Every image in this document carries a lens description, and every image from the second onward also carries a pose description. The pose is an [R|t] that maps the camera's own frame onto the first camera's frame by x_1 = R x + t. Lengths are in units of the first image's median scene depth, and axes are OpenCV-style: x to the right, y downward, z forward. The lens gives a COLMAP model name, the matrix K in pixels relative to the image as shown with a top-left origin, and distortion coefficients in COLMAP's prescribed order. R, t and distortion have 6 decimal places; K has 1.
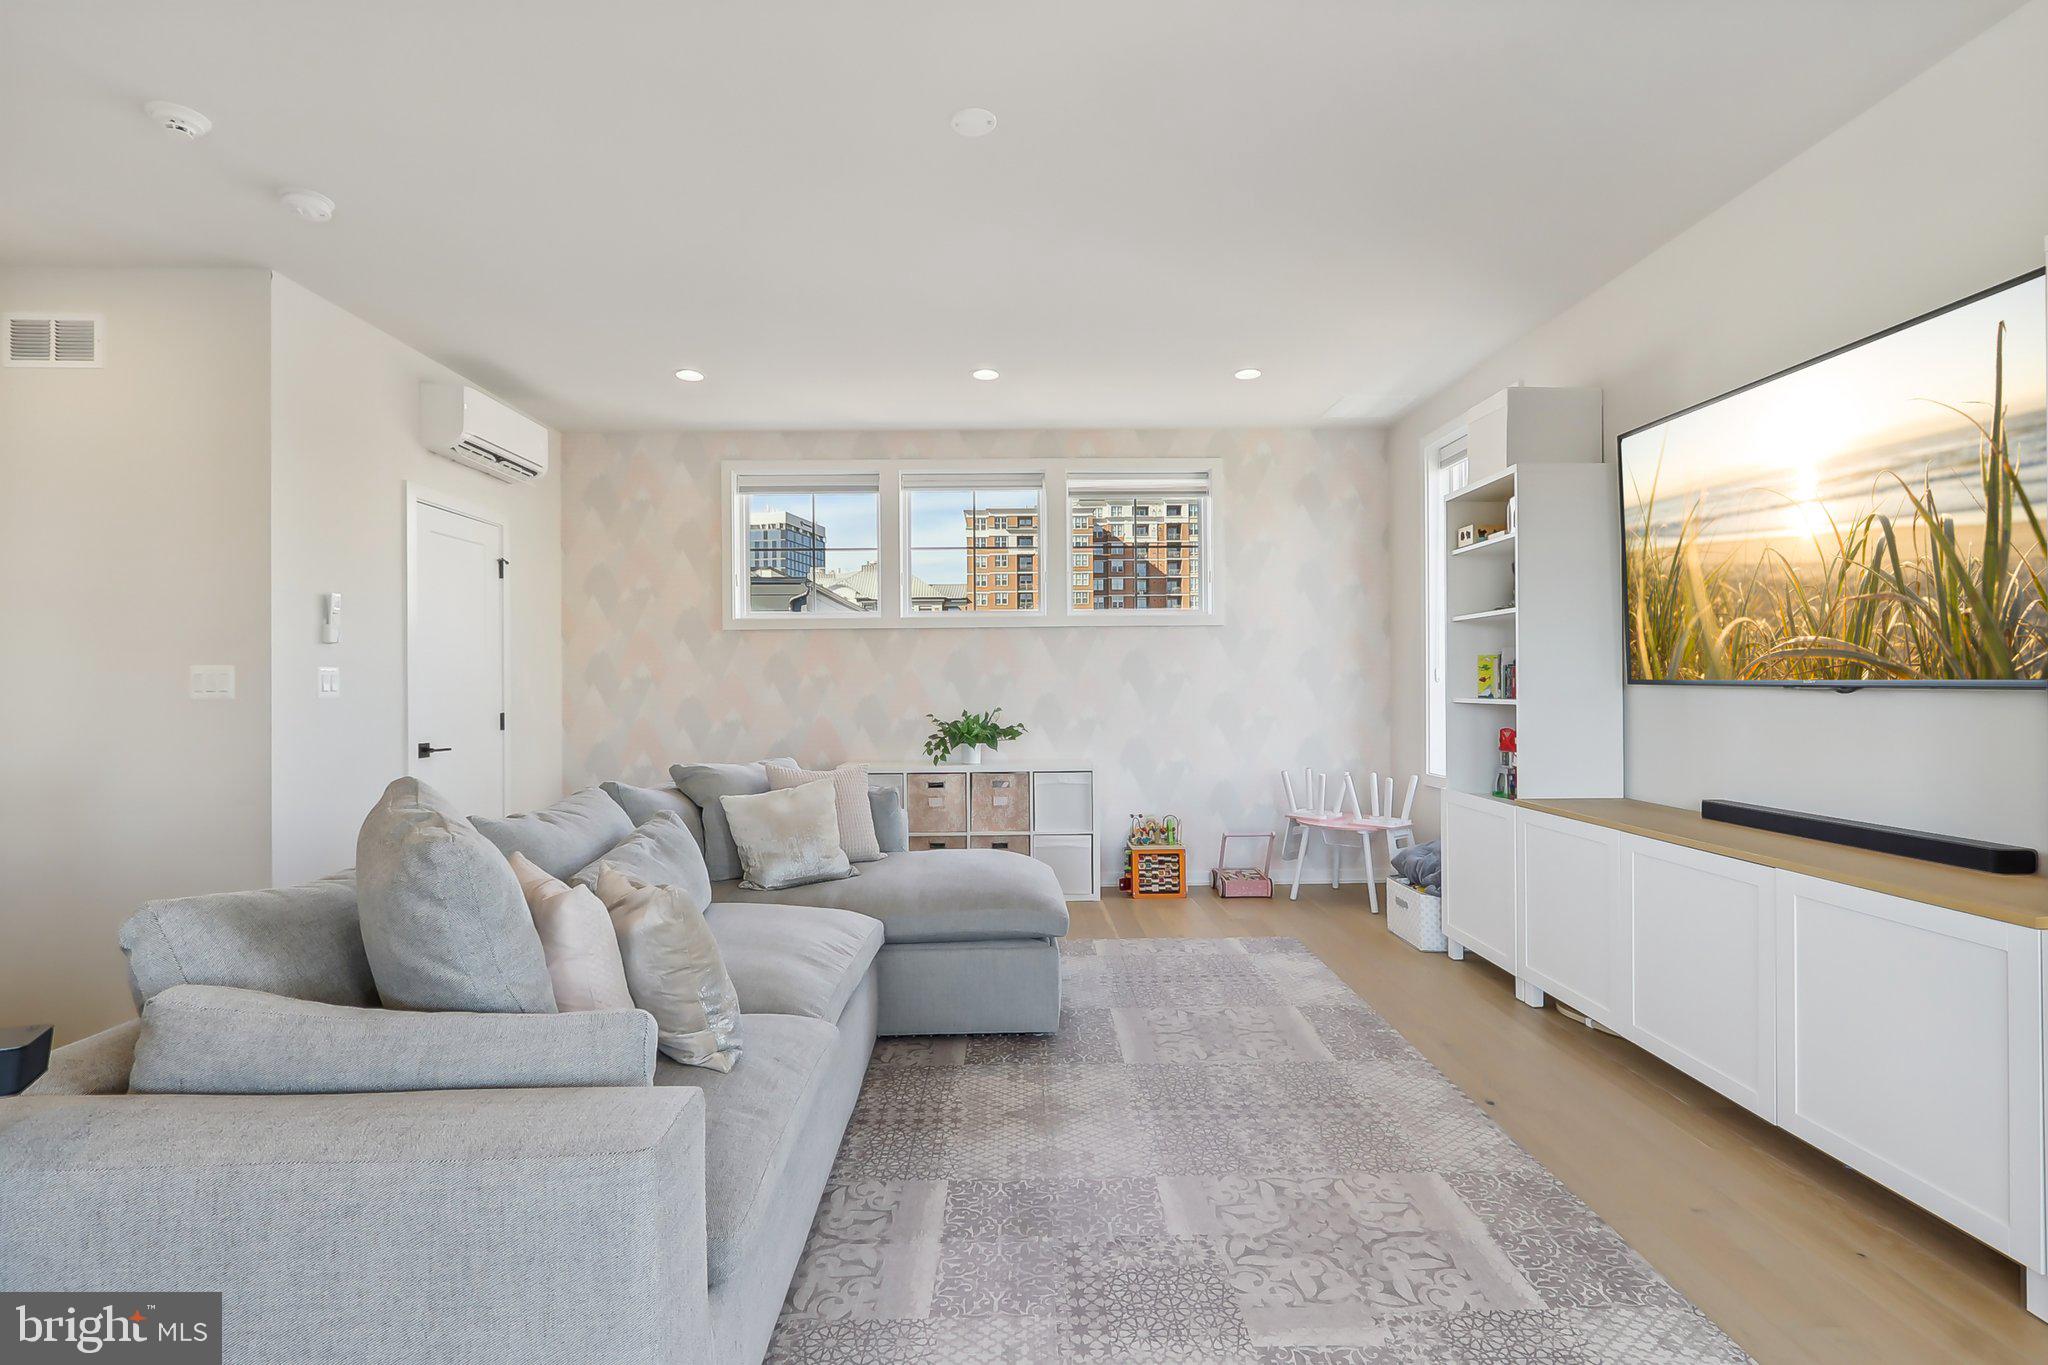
lens RADIAL K [[937.1, 0, 1031.5], [0, 937.1, 697.1], [0, 0, 1]] dist [-0.000703, -0.000193]
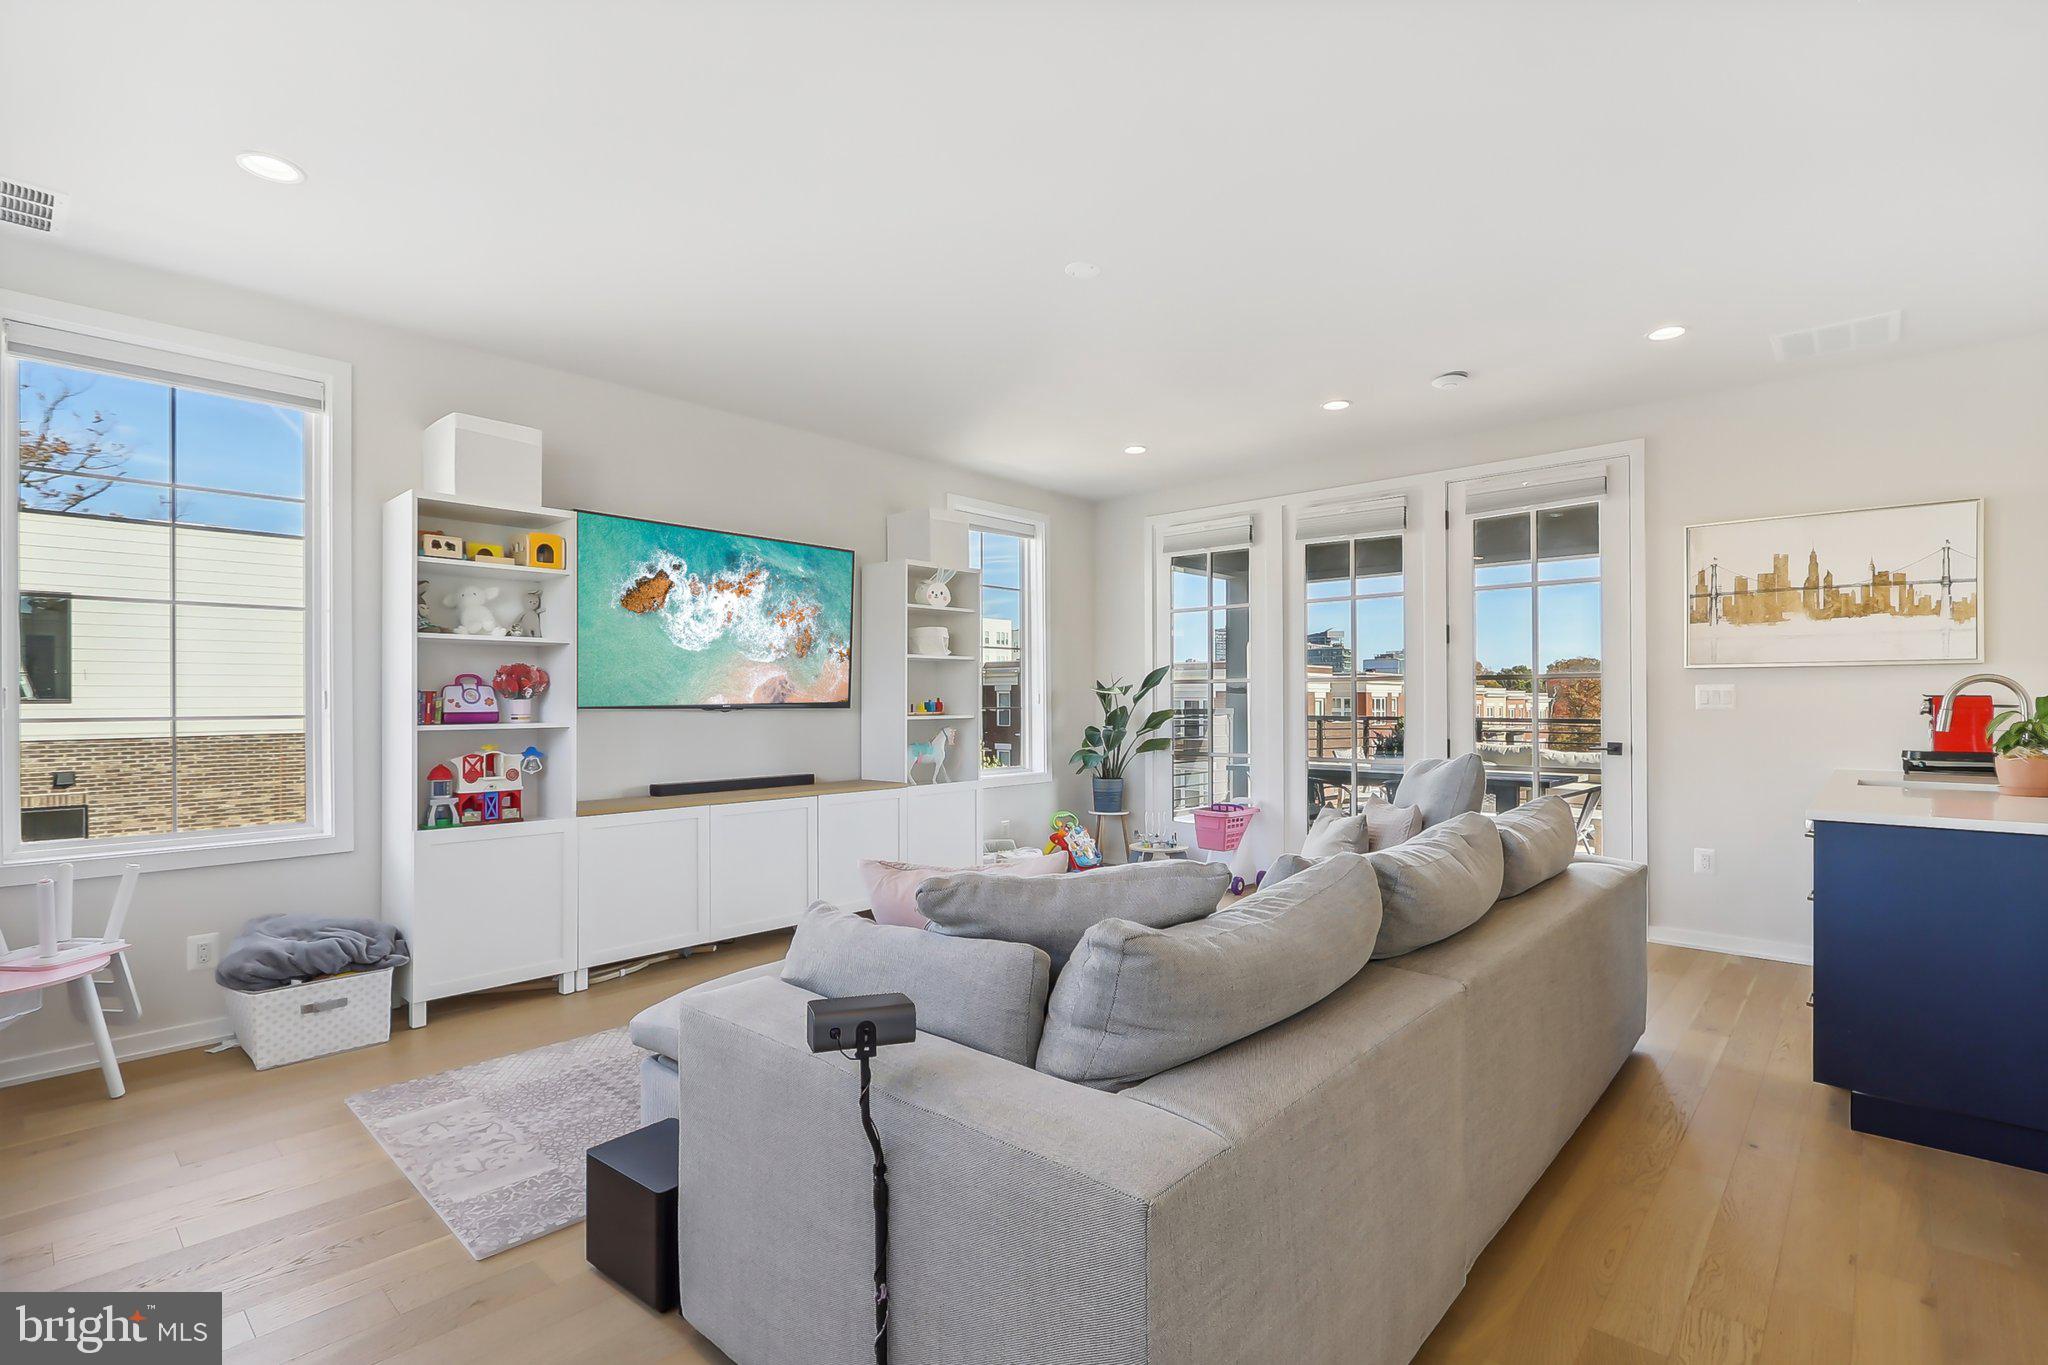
lens RADIAL K [[937.1, 0, 1031.5], [0, 937.1, 697.1], [0, 0, 1]] dist [-0.000703, -0.000193]
pose [[-0.718969, 0.015080, 0.694878, -0.438215], [0.021359, 0.999772, 0.000403, -0.010402], [-0.694714, 0.015131, -0.719127, 0.956372]]
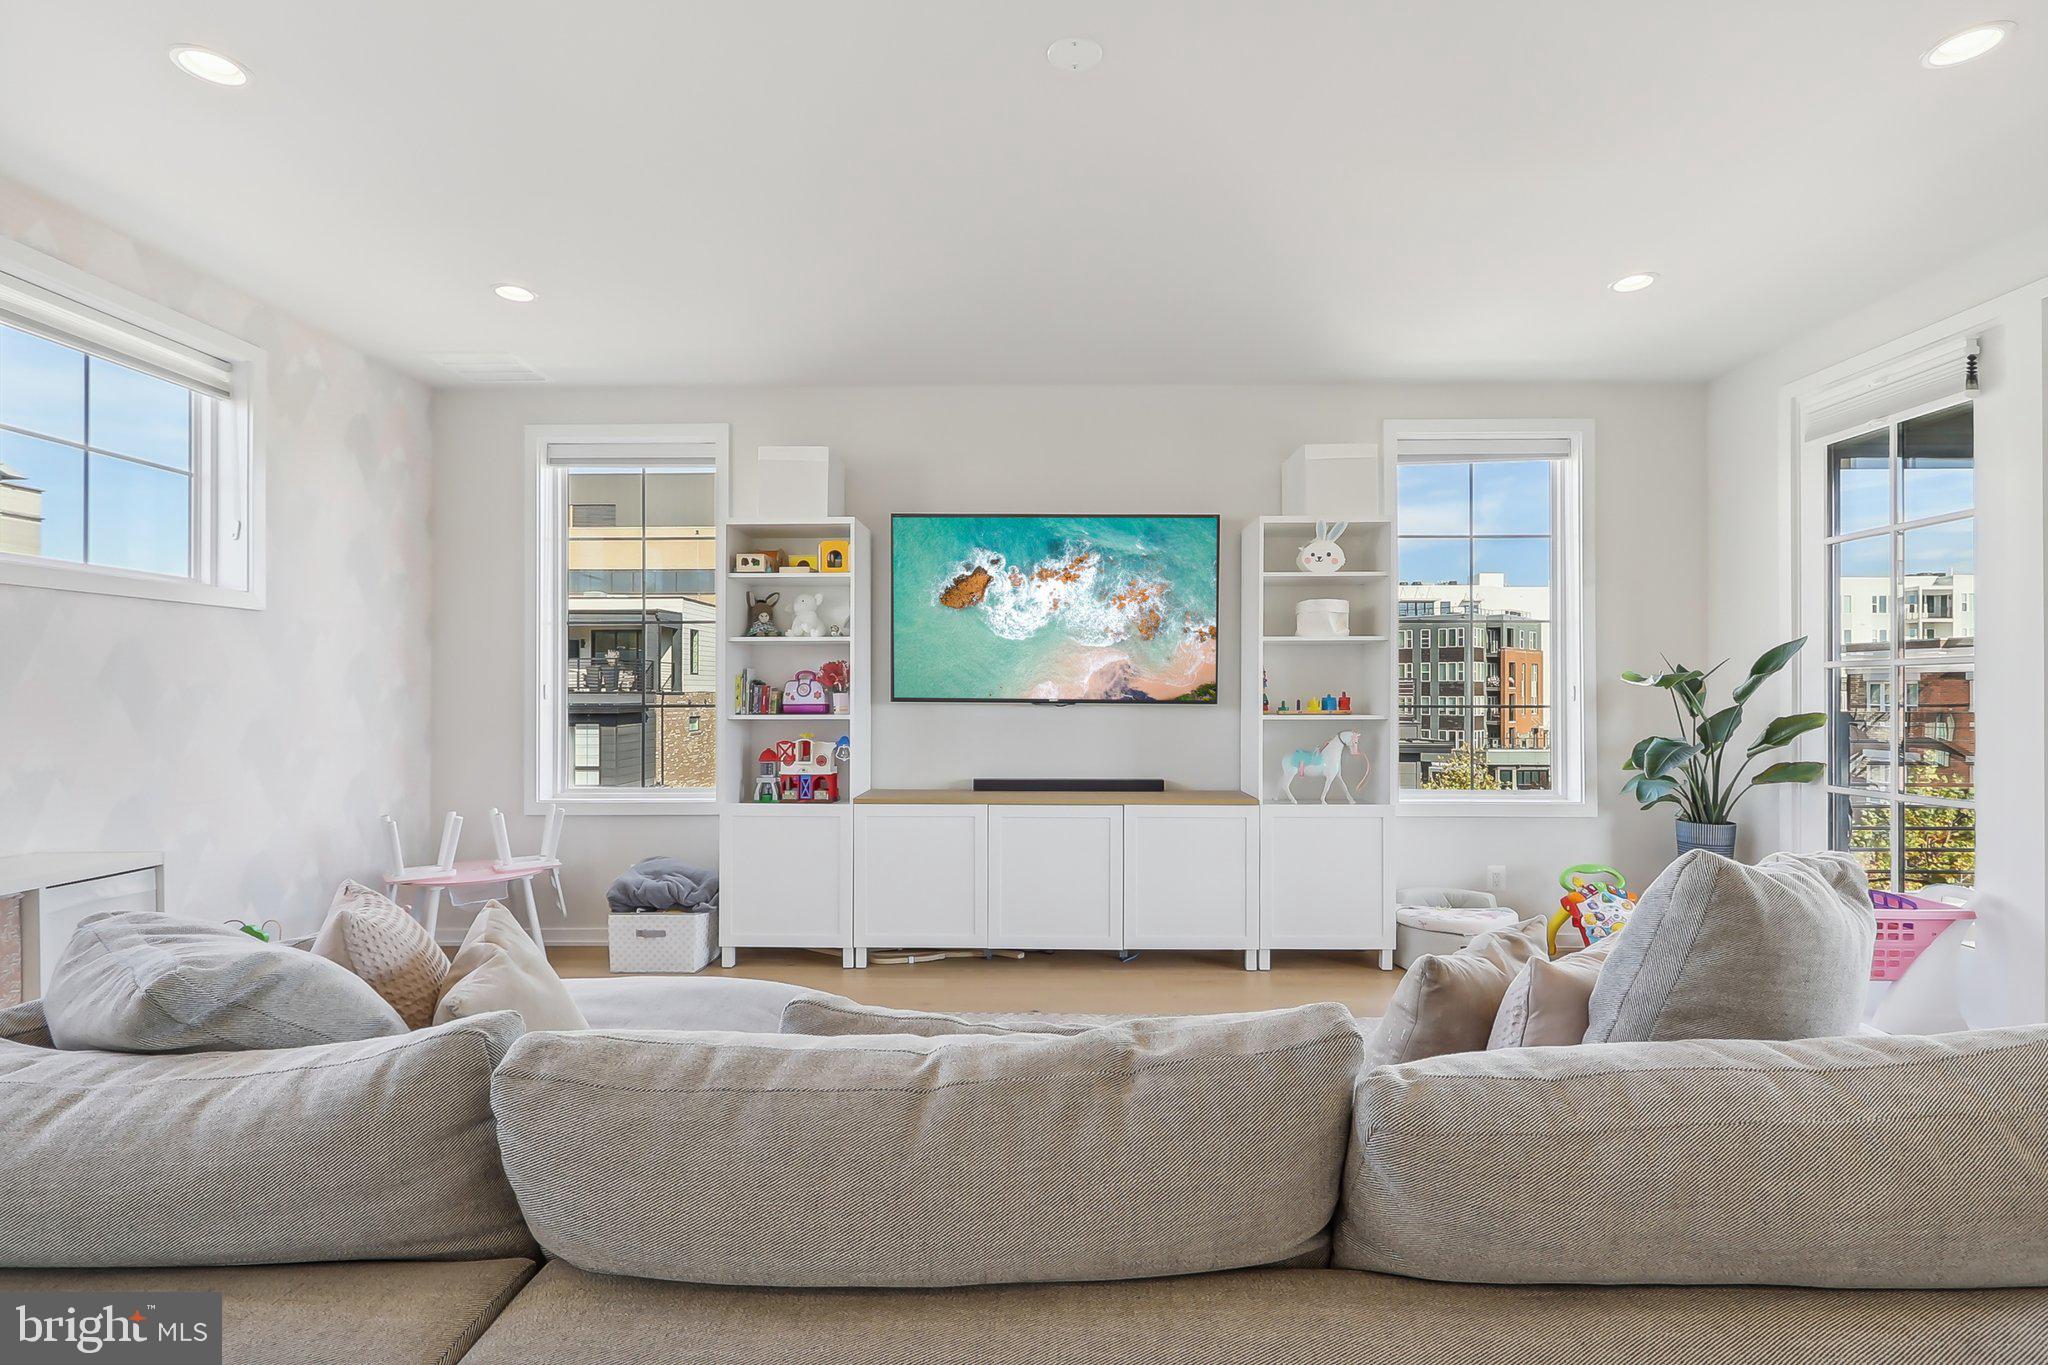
lens RADIAL K [[937.1, 0, 1031.5], [0, 937.1, 697.1], [0, 0, 1]] dist [-0.000703, -0.000193]
pose [[0.044328, 0.004173, 0.999008, -0.445285], [0.014863, 0.999878, -0.004836, -0.006908], [-0.998906, 0.015063, 0.044260, 0.482867]]
